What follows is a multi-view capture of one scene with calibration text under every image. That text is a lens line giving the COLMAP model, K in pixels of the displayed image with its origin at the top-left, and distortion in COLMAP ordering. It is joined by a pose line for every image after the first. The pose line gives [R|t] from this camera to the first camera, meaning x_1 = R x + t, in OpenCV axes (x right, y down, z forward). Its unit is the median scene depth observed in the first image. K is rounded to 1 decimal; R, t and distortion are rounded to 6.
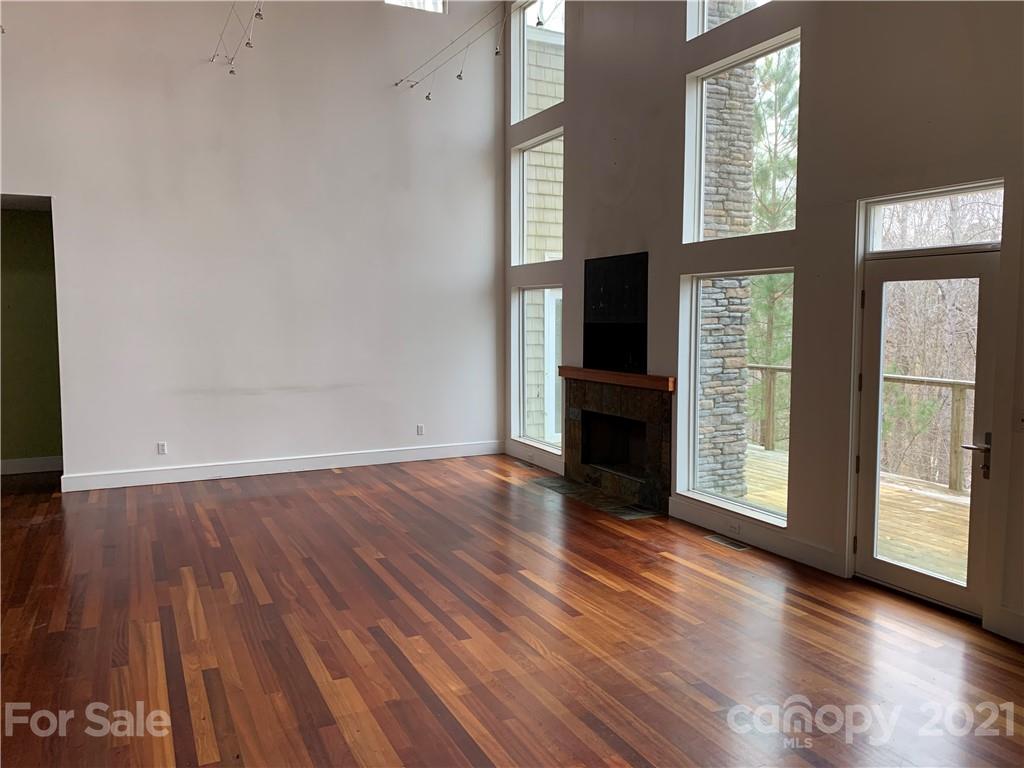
lens RADIAL K [[782.2, 0, 505.7], [0, 782.2, 391.3], [0, 0, 1]] dist [0.028061, -0.036869]
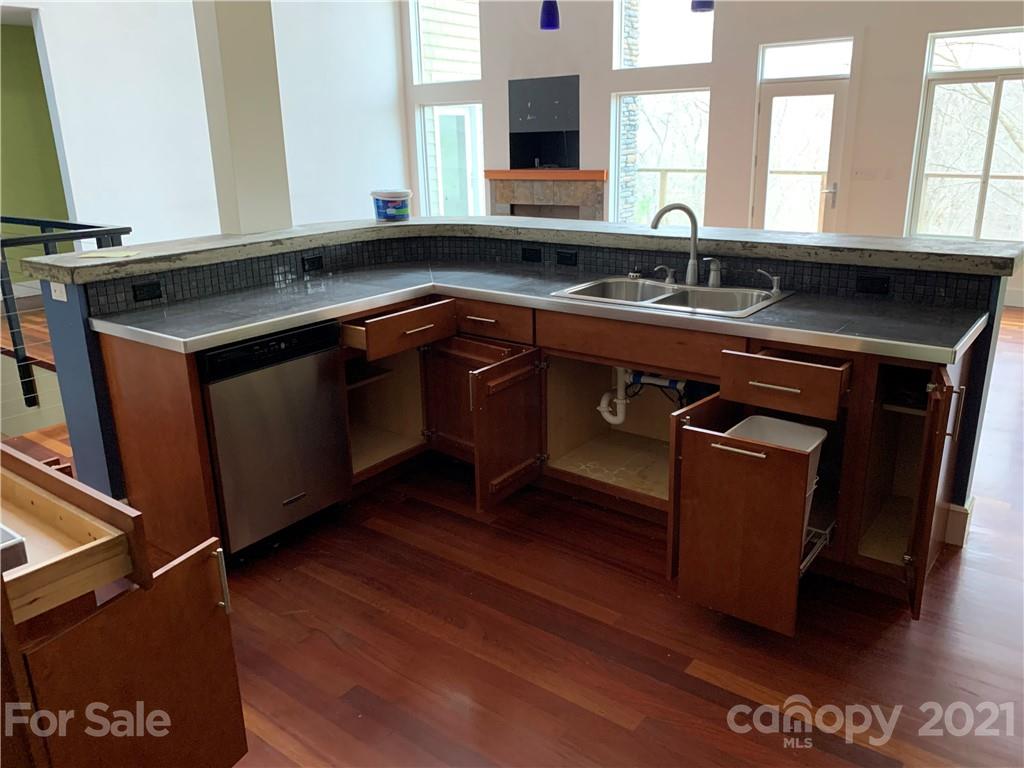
lens RADIAL K [[782.2, 0, 520.8], [0, 782.2, 383.3], [0, 0, 1]] dist [0.028061, -0.036869]
pose [[0.886079, -0.158808, 0.435482, -0.572362], [0.067015, 0.973499, 0.218650, 0.035646], [-0.458664, -0.164557, 0.873240, -0.219337]]
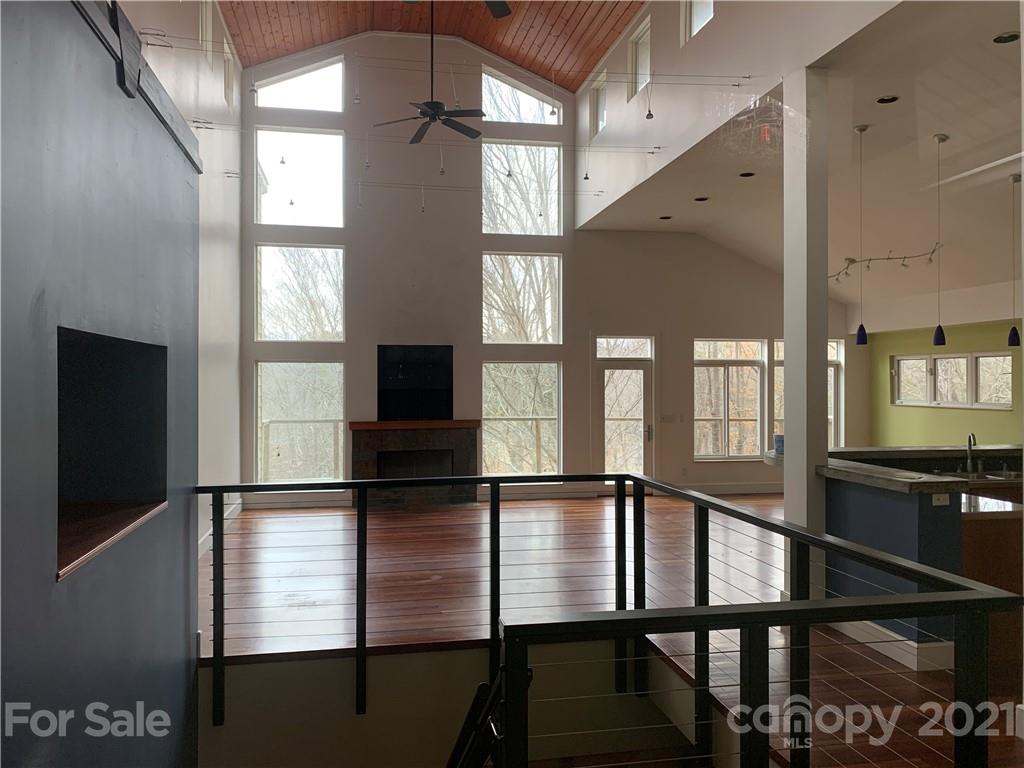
lens RADIAL K [[782.2, 0, 509.9], [0, 782.2, 382.8], [0, 0, 1]] dist [0.028061, -0.036869]
pose [[0.255507, -0.007142, 0.966781, -1.357472], [0.092873, 0.995530, -0.017191, -0.059352], [-0.962336, 0.094181, 0.255028, 0.465239]]
